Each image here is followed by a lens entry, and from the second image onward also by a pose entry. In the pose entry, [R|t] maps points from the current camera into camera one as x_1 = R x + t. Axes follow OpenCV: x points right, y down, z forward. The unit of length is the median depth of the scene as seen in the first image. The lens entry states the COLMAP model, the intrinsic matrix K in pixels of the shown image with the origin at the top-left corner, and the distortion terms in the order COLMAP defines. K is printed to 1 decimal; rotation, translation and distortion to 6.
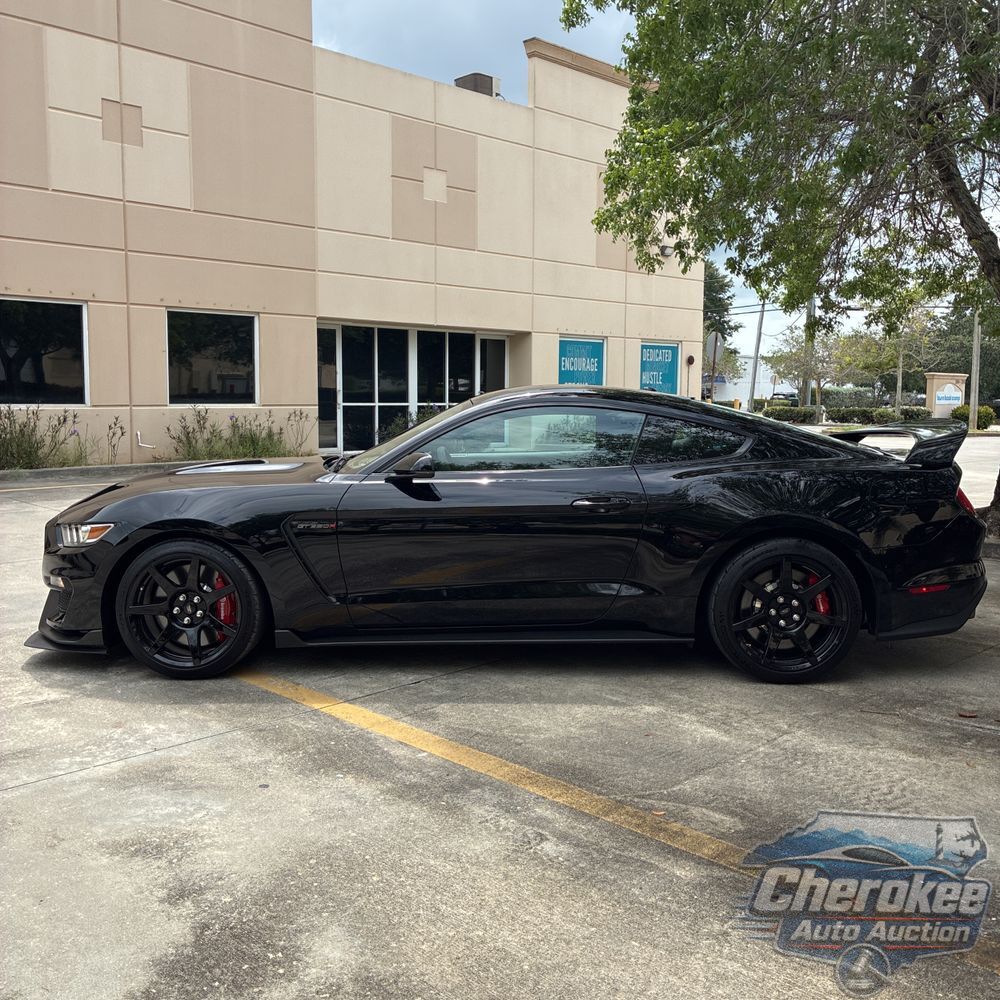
lens RADIAL K [[1013.2, 0, 505.1], [0, 1013.2, 489.9], [0, 0, 1]] dist [0.017571, -0.002758]
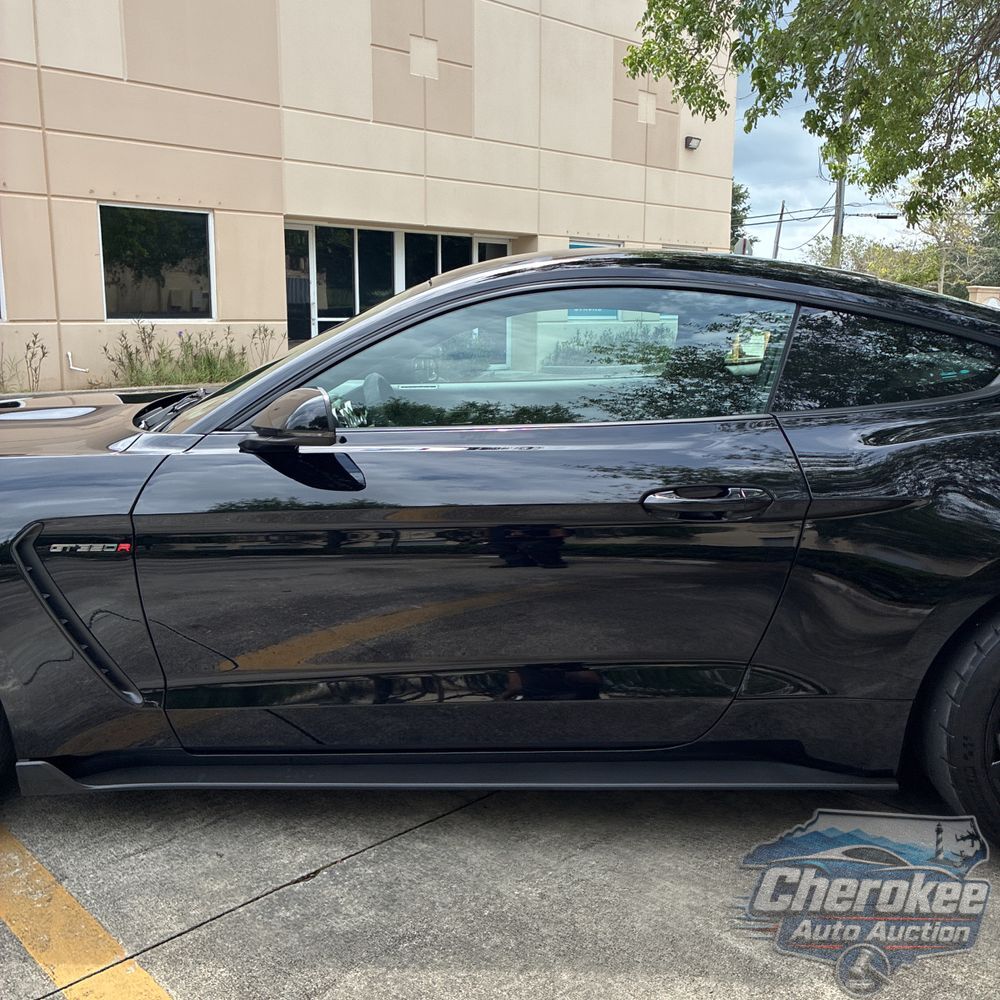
lens RADIAL K [[1018.3, 0, 500.0], [0, 1018.3, 500.0], [0, 0, 1]] dist [0.008501, 0.003506]
pose [[0.999961, -0.001188, -0.008760, 0.001668], [0.001936, 0.996301, 0.085906, -0.007084], [0.008626, -0.085920, 0.996265, 0.146680]]
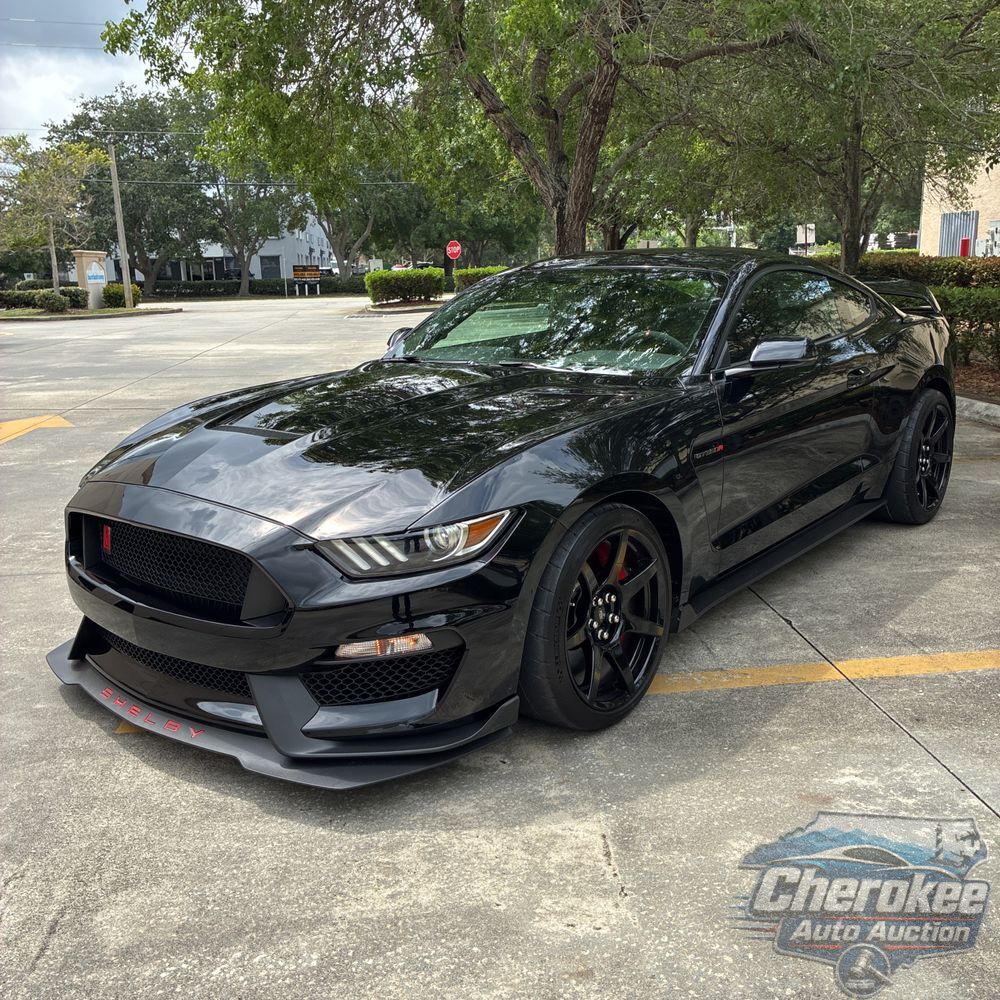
lens RADIAL K [[1004.8, 0, 522.4], [0, 1004.8, 480.8], [0, 0, 1]] dist [0.035697, 0.008620]
pose [[0.613152, -0.189740, 0.766840, -0.223440], [0.106780, 0.981724, 0.157529, -0.019169], [-0.782715, -0.014706, 0.622206, 0.180387]]
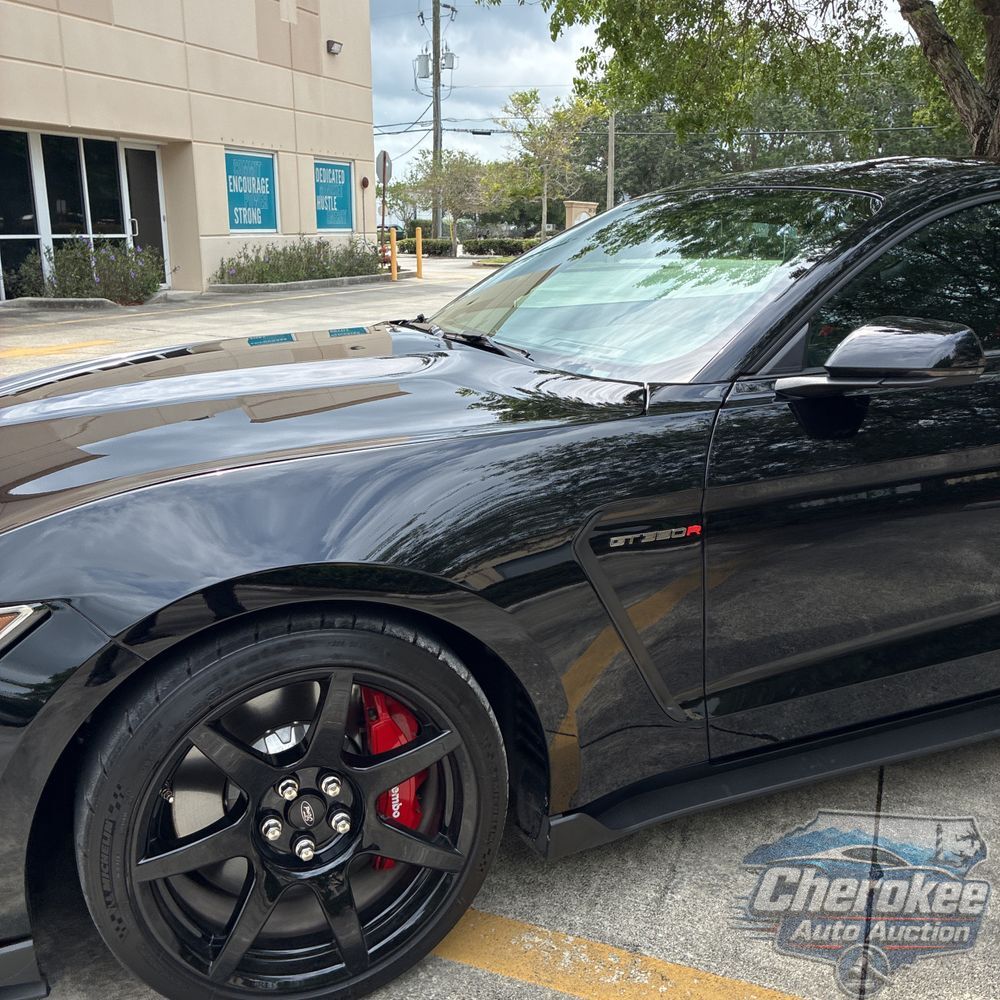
lens RADIAL K [[1013.2, 0, 505.1], [0, 1013.2, 489.9], [0, 0, 1]] dist [0.017571, -0.002758]
pose [[0.919854, -0.106263, 0.377595, -0.101678], [0.045265, 0.984933, 0.166910, -0.011982], [-0.389642, -0.136441, 0.910804, 0.188753]]
